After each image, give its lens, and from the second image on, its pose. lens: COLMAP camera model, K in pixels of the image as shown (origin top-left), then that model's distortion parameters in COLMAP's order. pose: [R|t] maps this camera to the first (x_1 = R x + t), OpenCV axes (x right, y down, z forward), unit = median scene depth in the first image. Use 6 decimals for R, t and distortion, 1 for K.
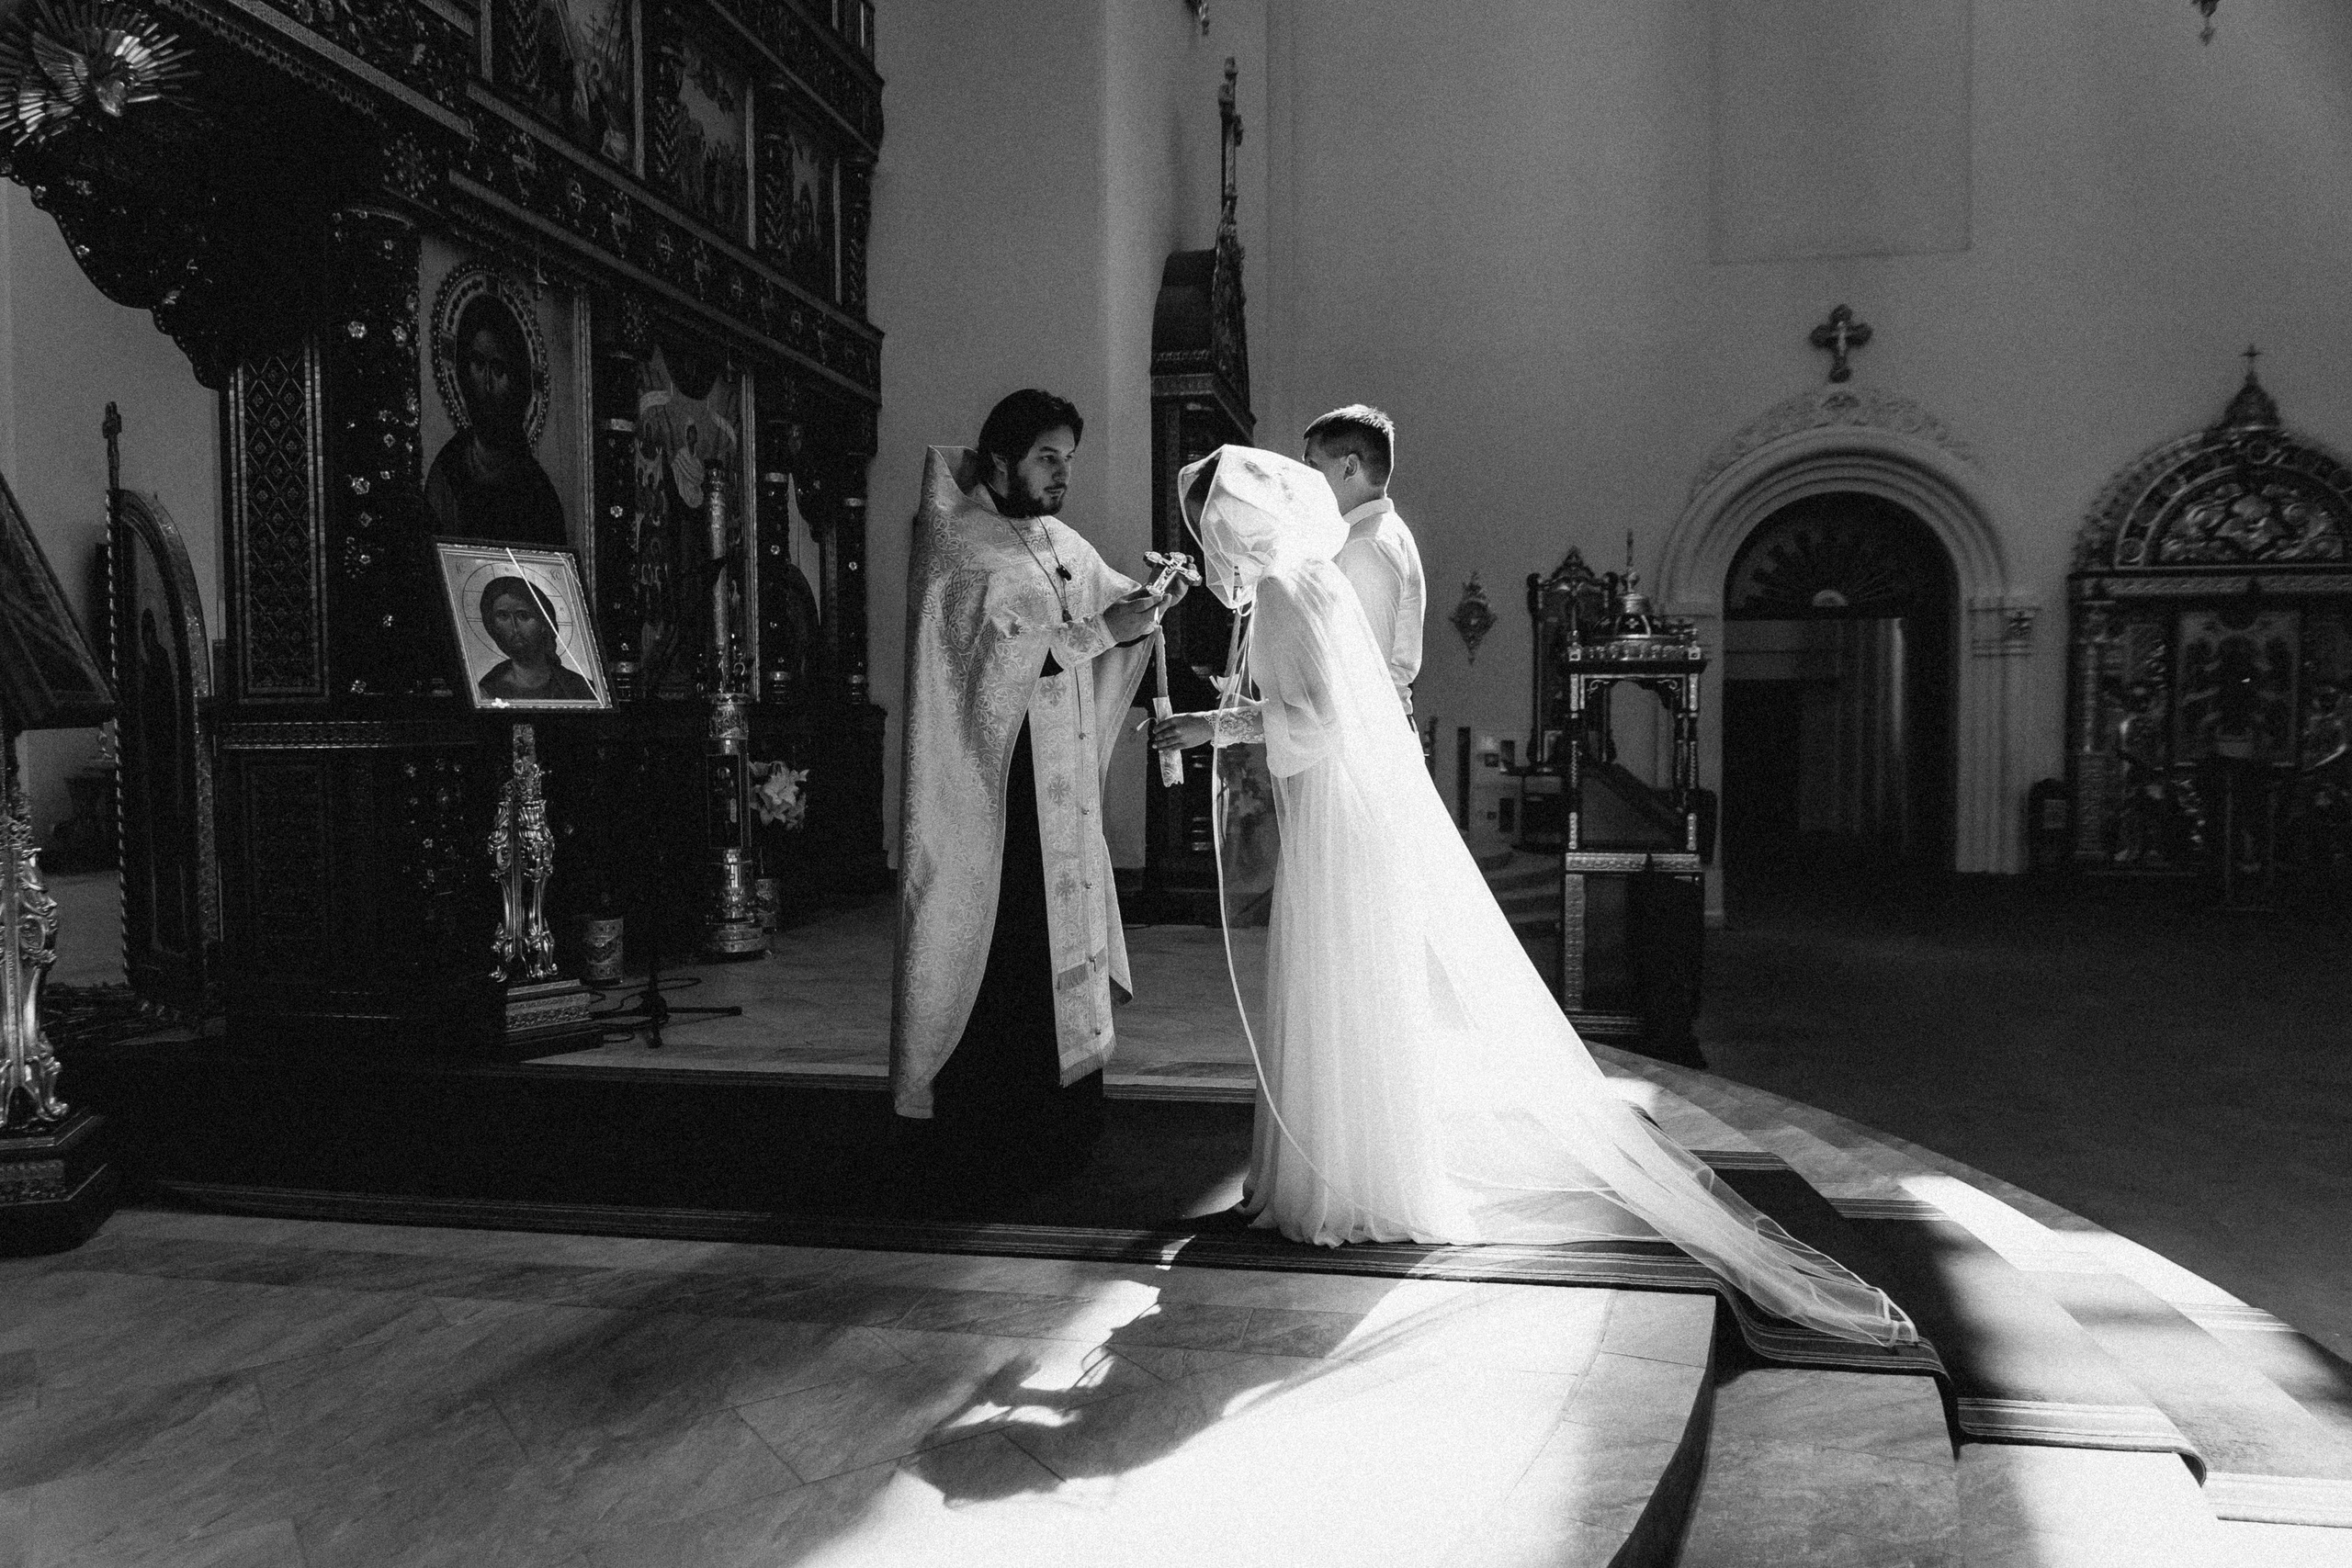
lens RADIAL K [[1601.9, 0, 1180.5], [0, 1601.9, 787.2], [0, 0, 1]] dist [-0.016035, 0.000679]
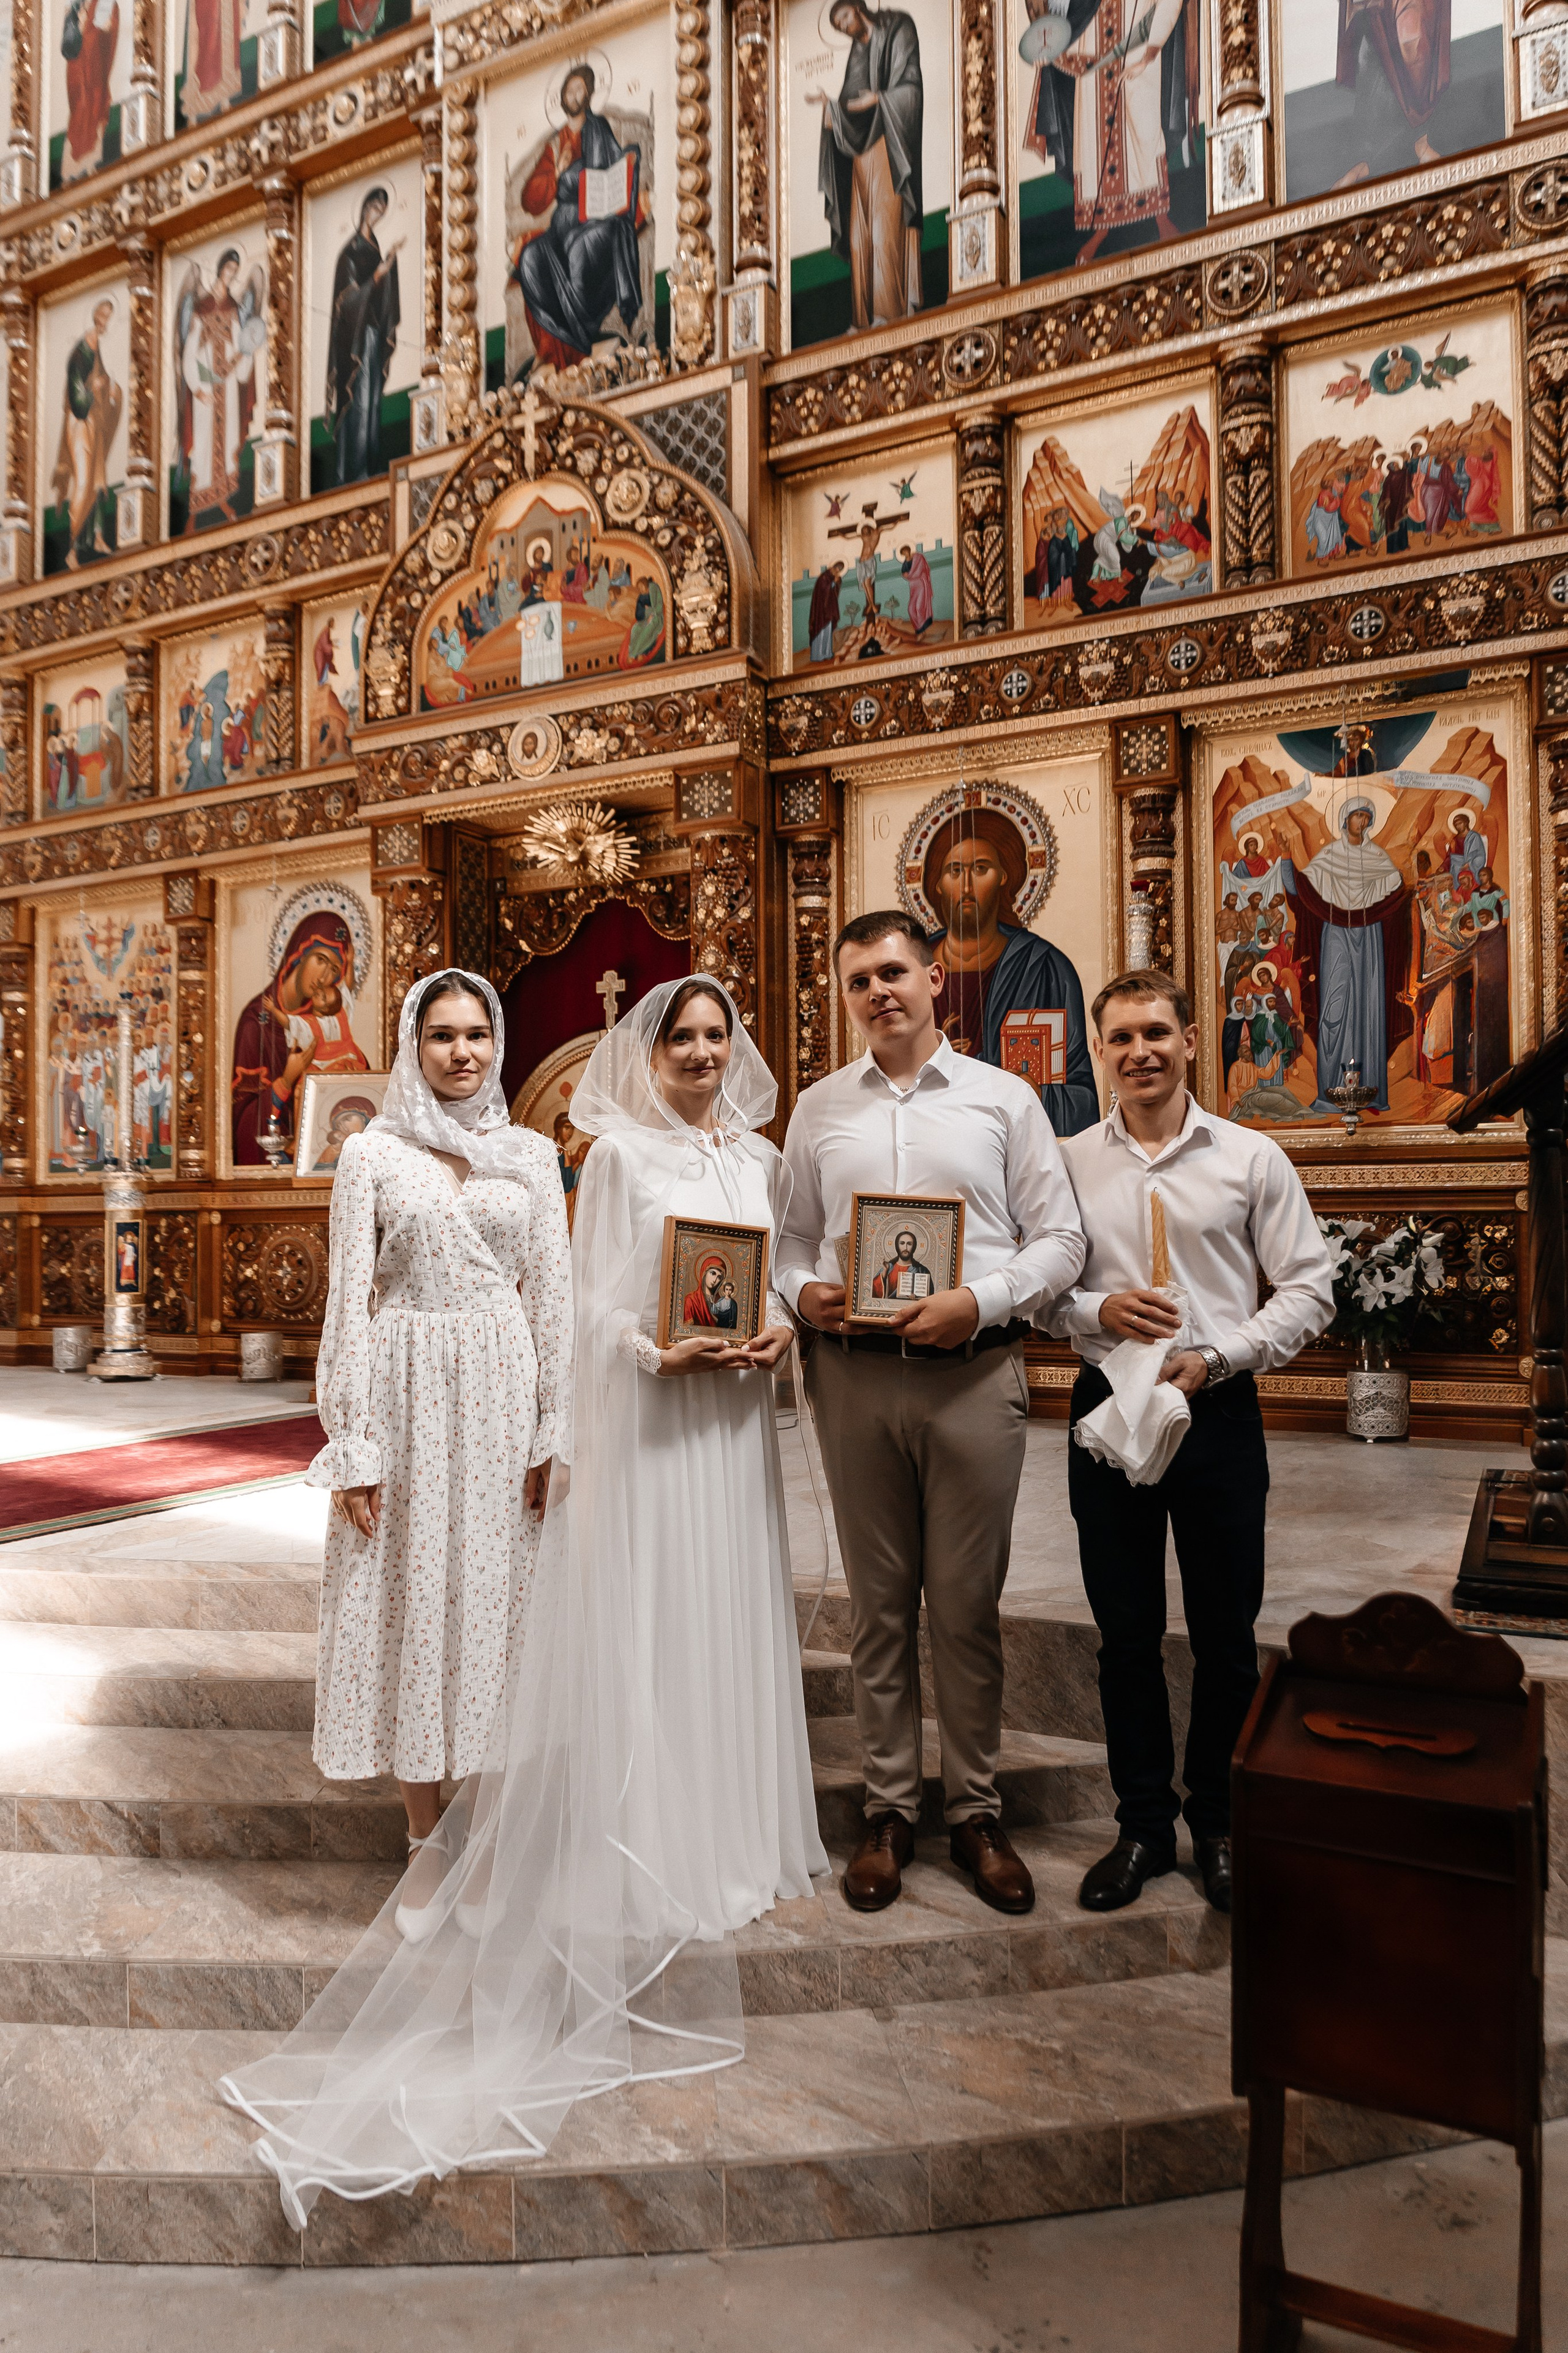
lens RADIAL K [[1602.6, 0, 789.6], [0, 1602.6, 1192.8], [0, 0, 1]] dist [-0.016035, 0.000679]
pose [[-0.295249, -0.009355, -0.955375, 0.722978], [-0.033884, 0.999426, 0.000685, -0.025356], [0.954819, 0.032574, -0.295396, 1.237251]]
